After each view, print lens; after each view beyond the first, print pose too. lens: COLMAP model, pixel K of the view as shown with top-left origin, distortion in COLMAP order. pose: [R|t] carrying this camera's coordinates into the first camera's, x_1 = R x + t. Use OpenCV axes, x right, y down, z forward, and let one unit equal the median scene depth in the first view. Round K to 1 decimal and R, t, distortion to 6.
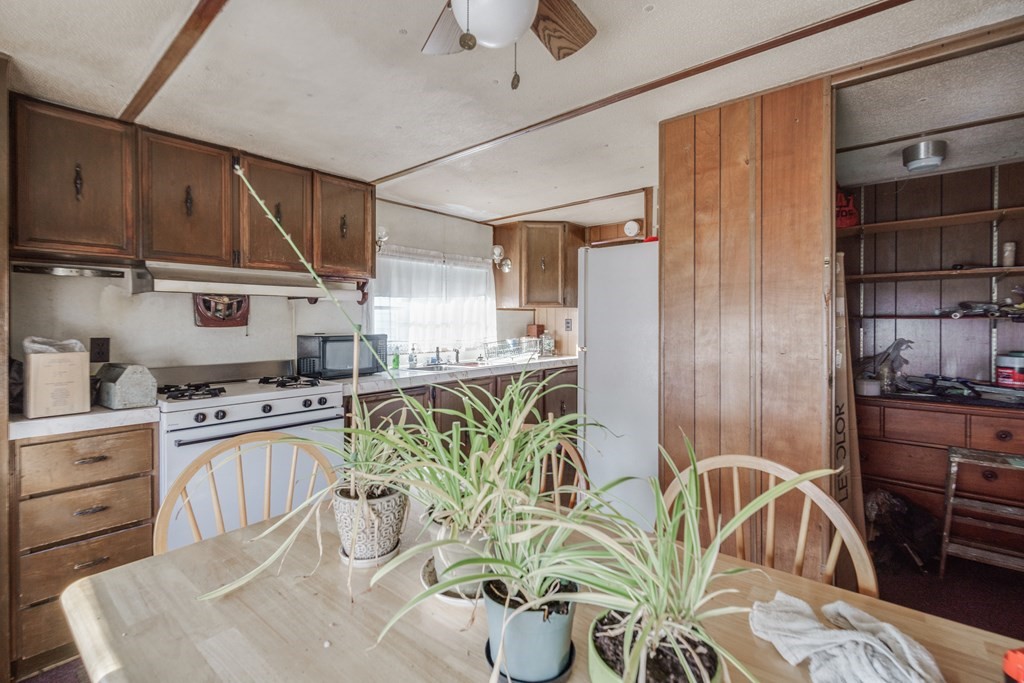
lens RADIAL K [[451.6, 0, 521.0], [0, 451.6, 324.4], [0, 0, 1]] dist [0.001206, -0.000981]
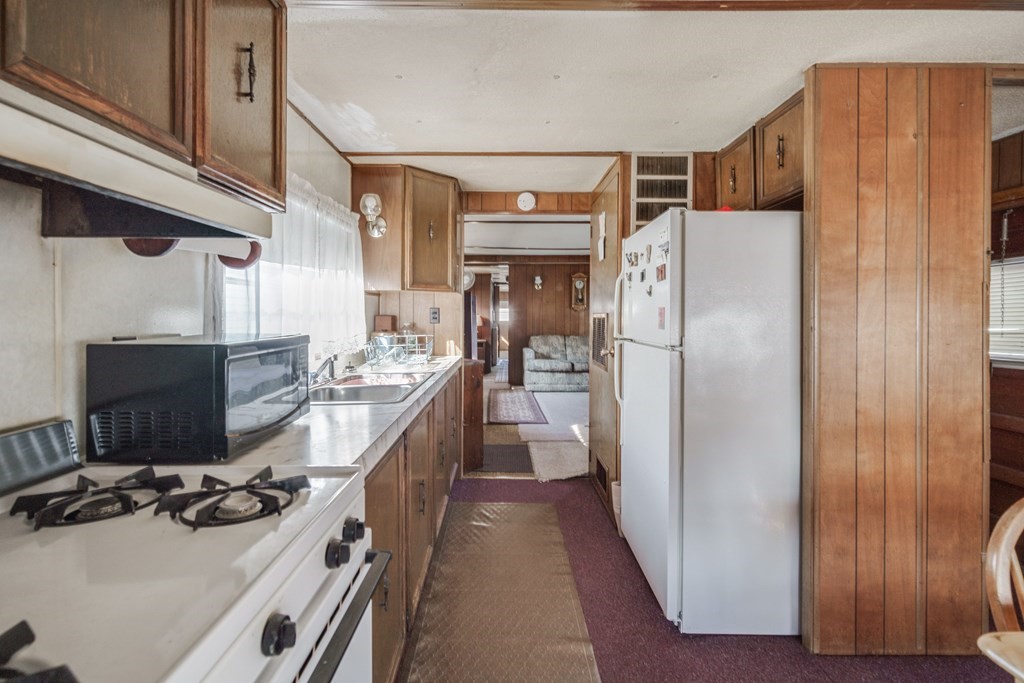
lens RADIAL K [[451.6, 0, 504.4], [0, 451.6, 316.2], [0, 0, 1]] dist [0.001206, -0.000981]
pose [[0.770015, -0.001372, 0.638024, -0.526006], [0.000723, 0.999999, 0.001278, 0.002538], [-0.638025, -0.000523, 0.770015, 0.600249]]
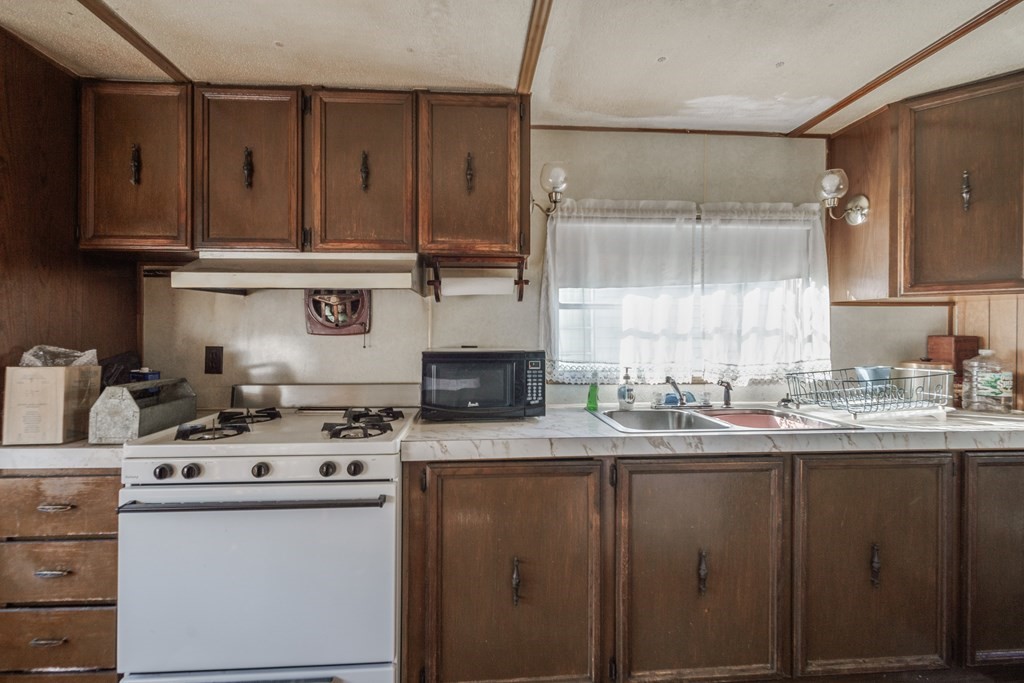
lens RADIAL K [[451.6, 0, 511.7], [0, 451.6, 331.3], [0, 0, 1]] dist [0.001206, -0.000981]
pose [[0.692476, 0.006005, -0.721416, 0.098061], [-0.005983, 0.999979, 0.002580, -0.004898], [0.721416, 0.002530, 0.692498, 0.687472]]
